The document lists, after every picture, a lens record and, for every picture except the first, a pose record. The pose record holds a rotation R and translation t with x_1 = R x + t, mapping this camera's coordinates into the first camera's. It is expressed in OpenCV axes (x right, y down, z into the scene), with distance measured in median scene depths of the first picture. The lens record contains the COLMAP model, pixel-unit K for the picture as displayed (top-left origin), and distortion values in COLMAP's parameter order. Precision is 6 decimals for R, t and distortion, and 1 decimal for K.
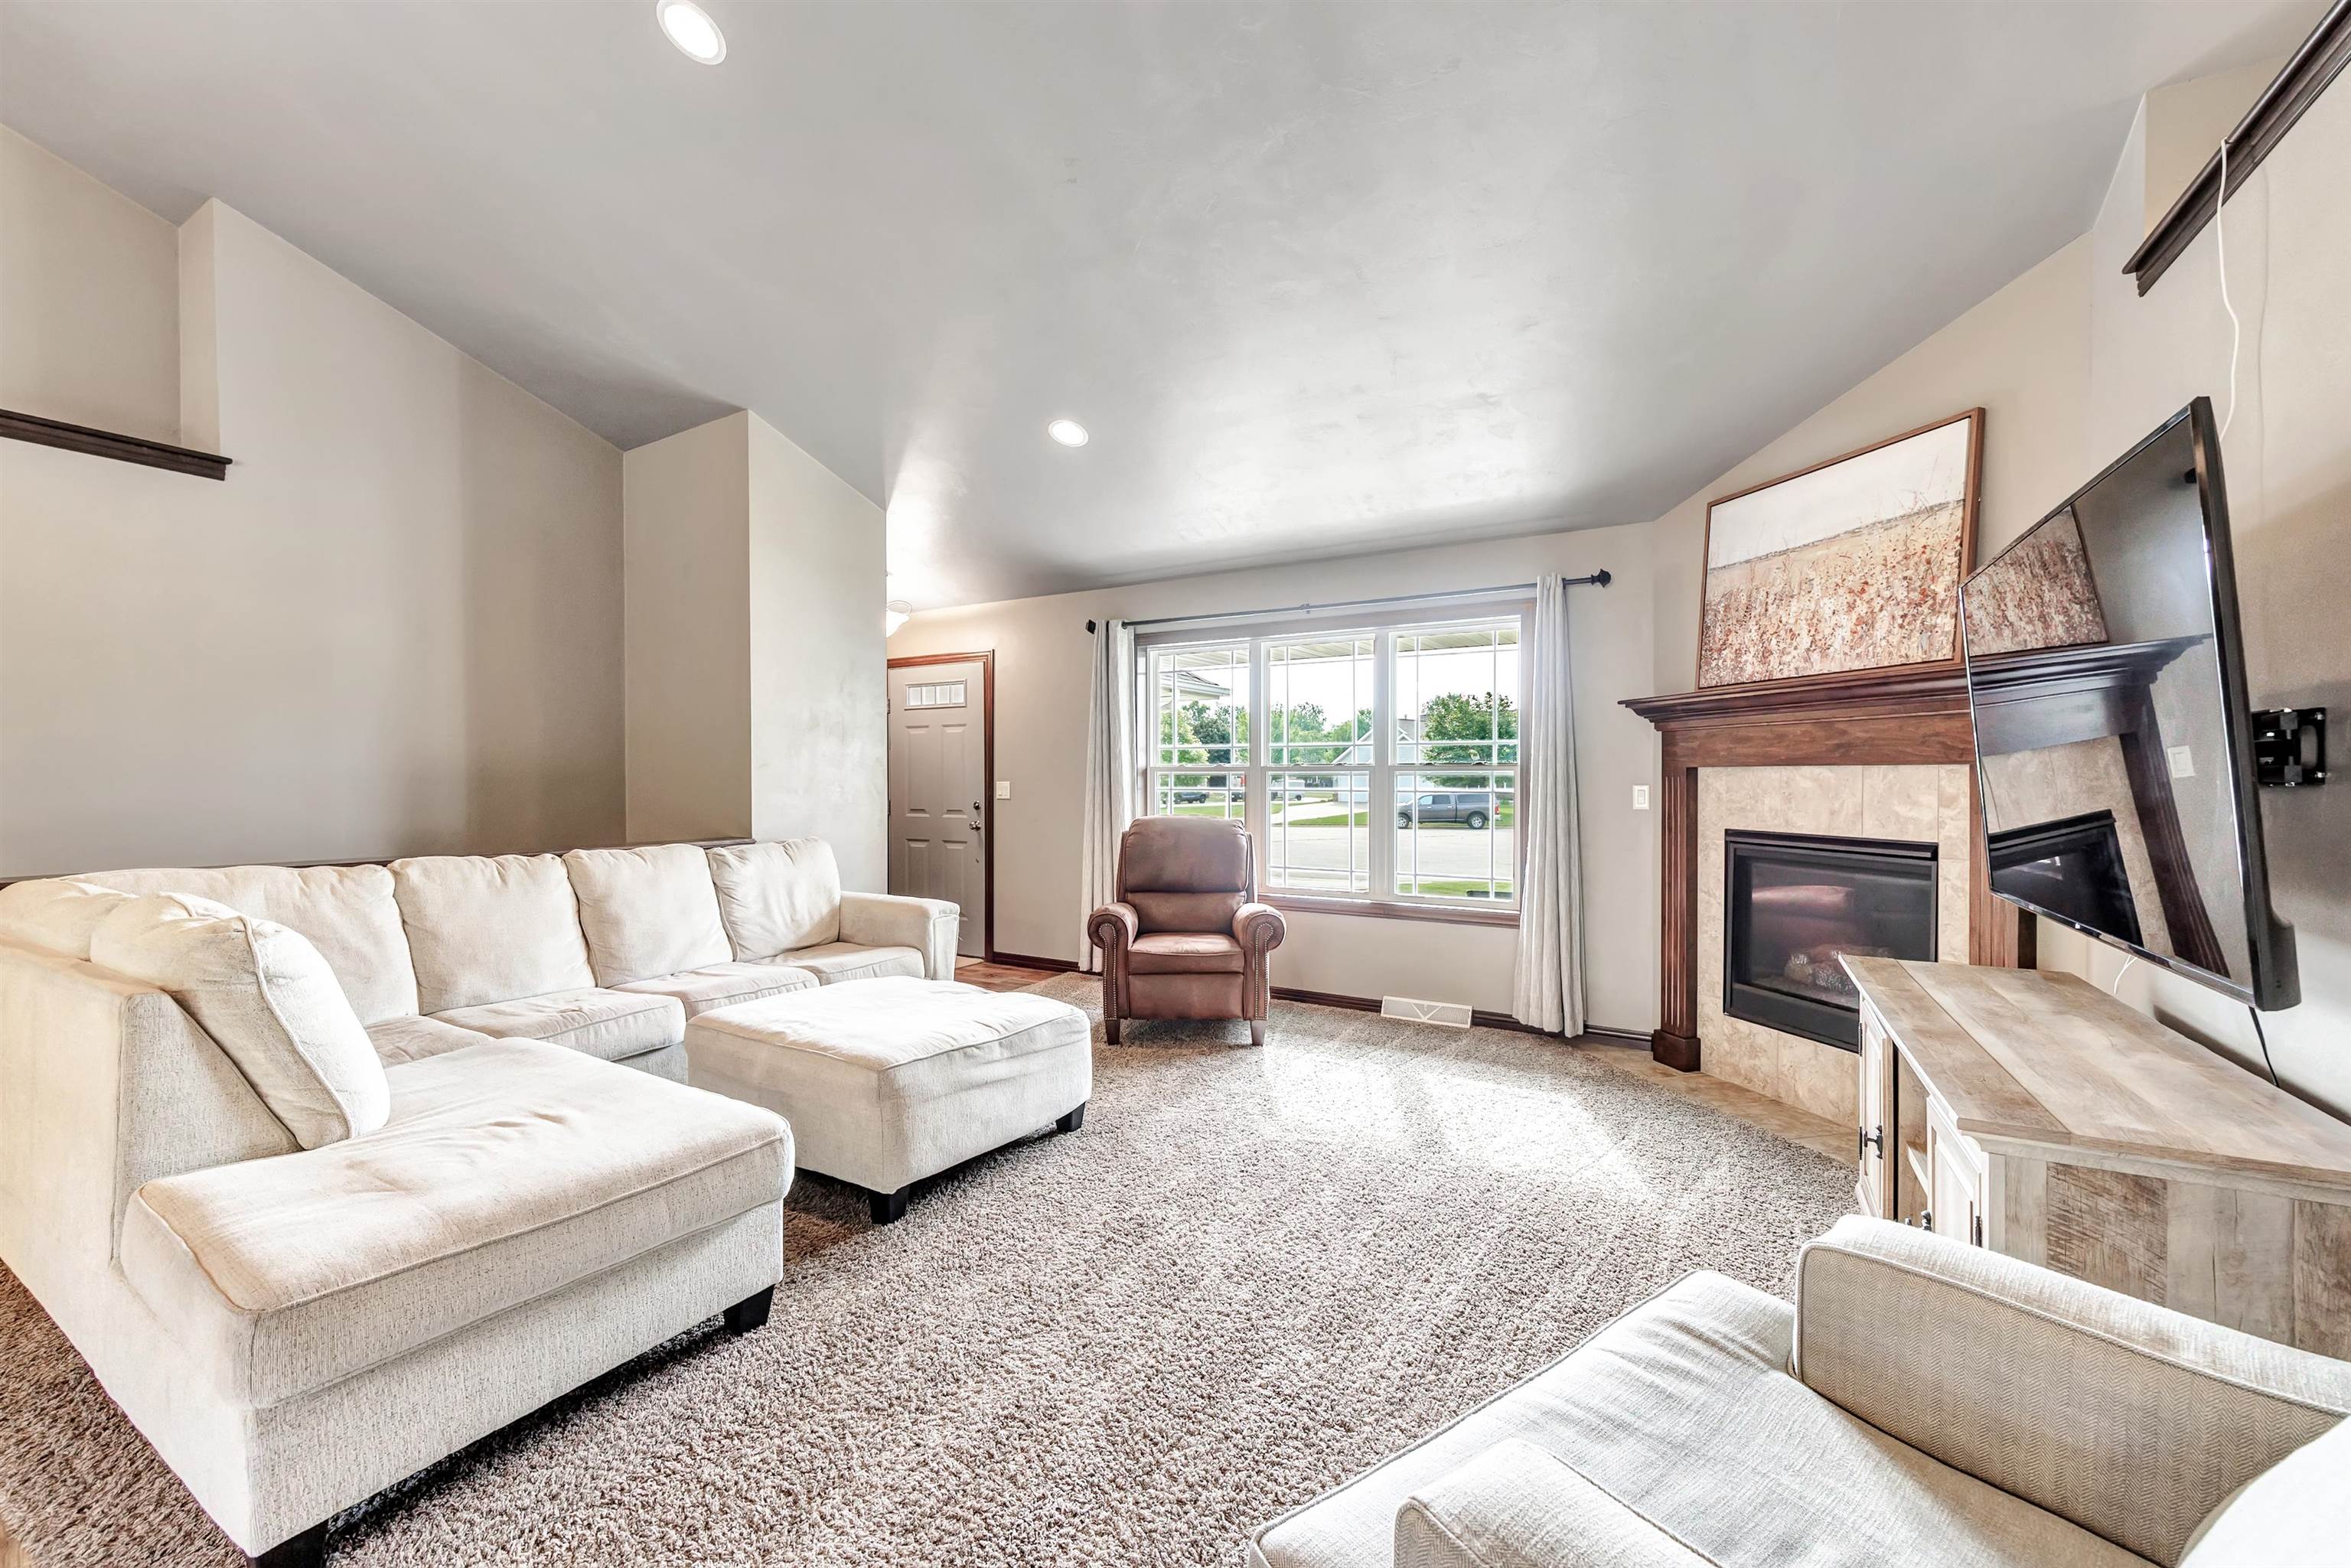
lens RADIAL K [[931.5, 0, 1162.6], [0, 931.5, 786.7], [0, 0, 1]] dist [-0.000390, 0.000133]
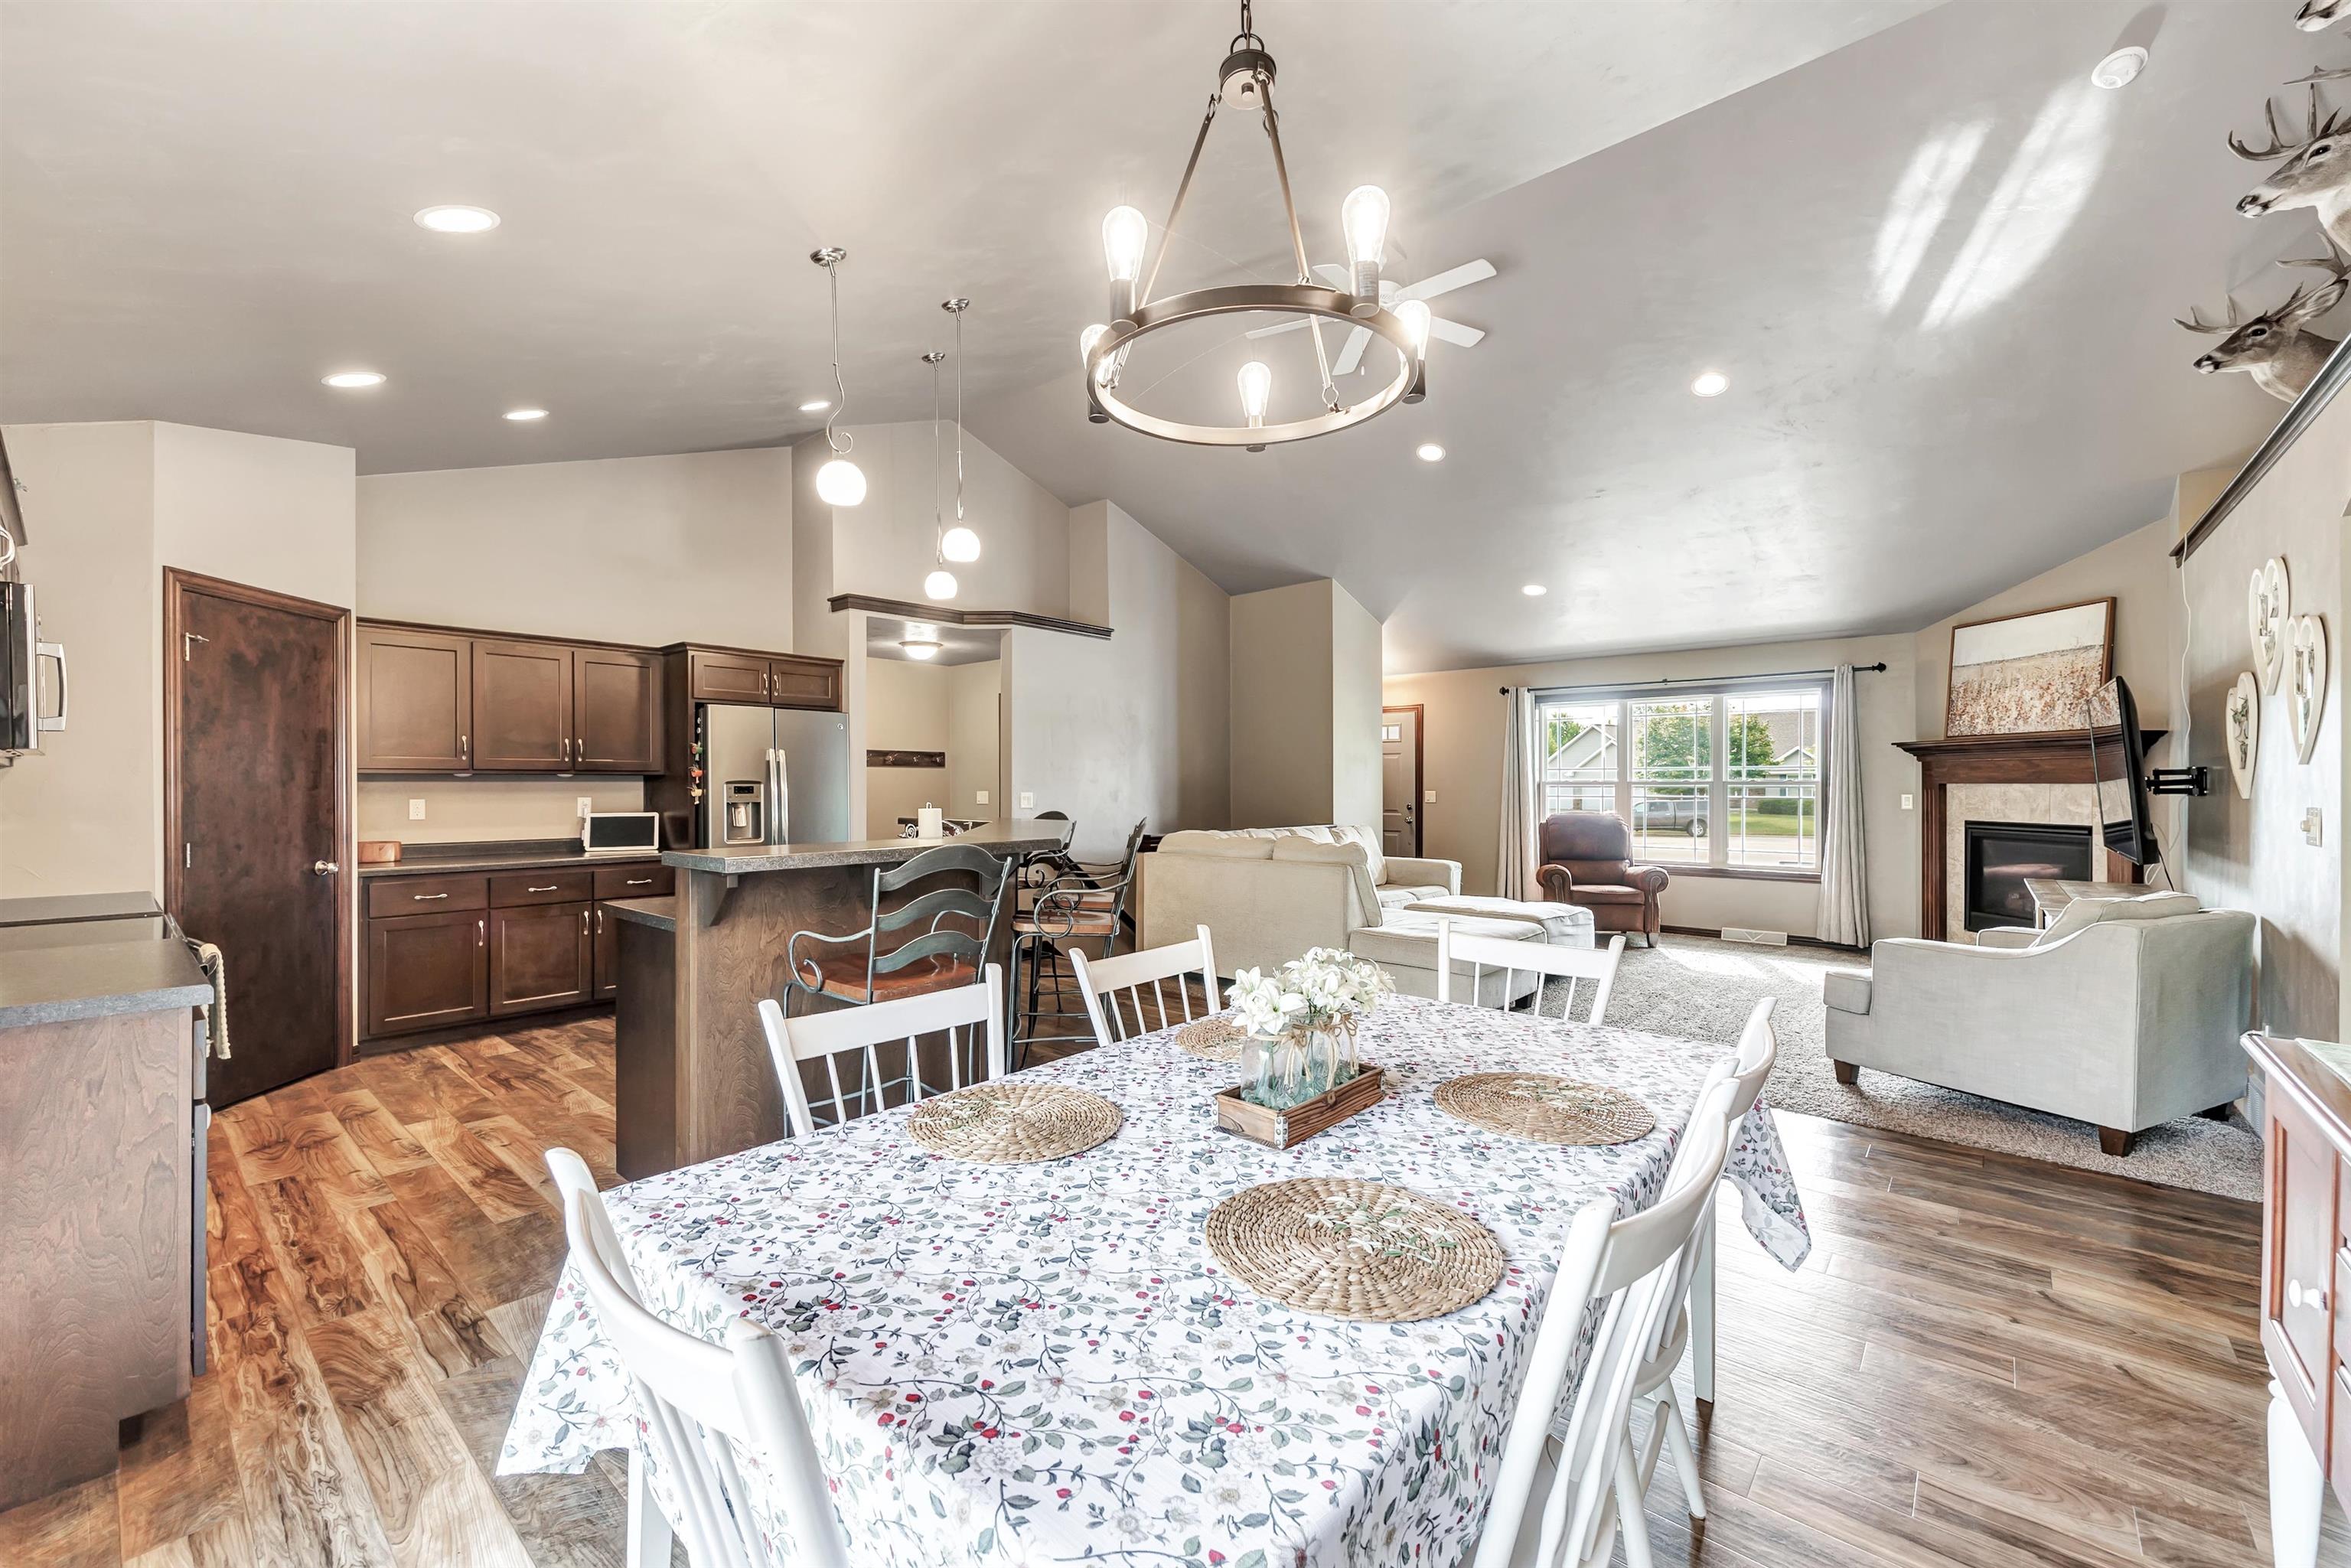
lens RADIAL K [[931.5, 0, 1170.1], [0, 931.5, 787.6], [0, 0, 1]] dist [-0.000390, 0.000133]
pose [[0.984375, 0.000719, -0.176083, -0.505421], [-0.001725, 0.999983, -0.005562, -0.002124], [0.176076, 0.005778, 0.984360, -0.895339]]
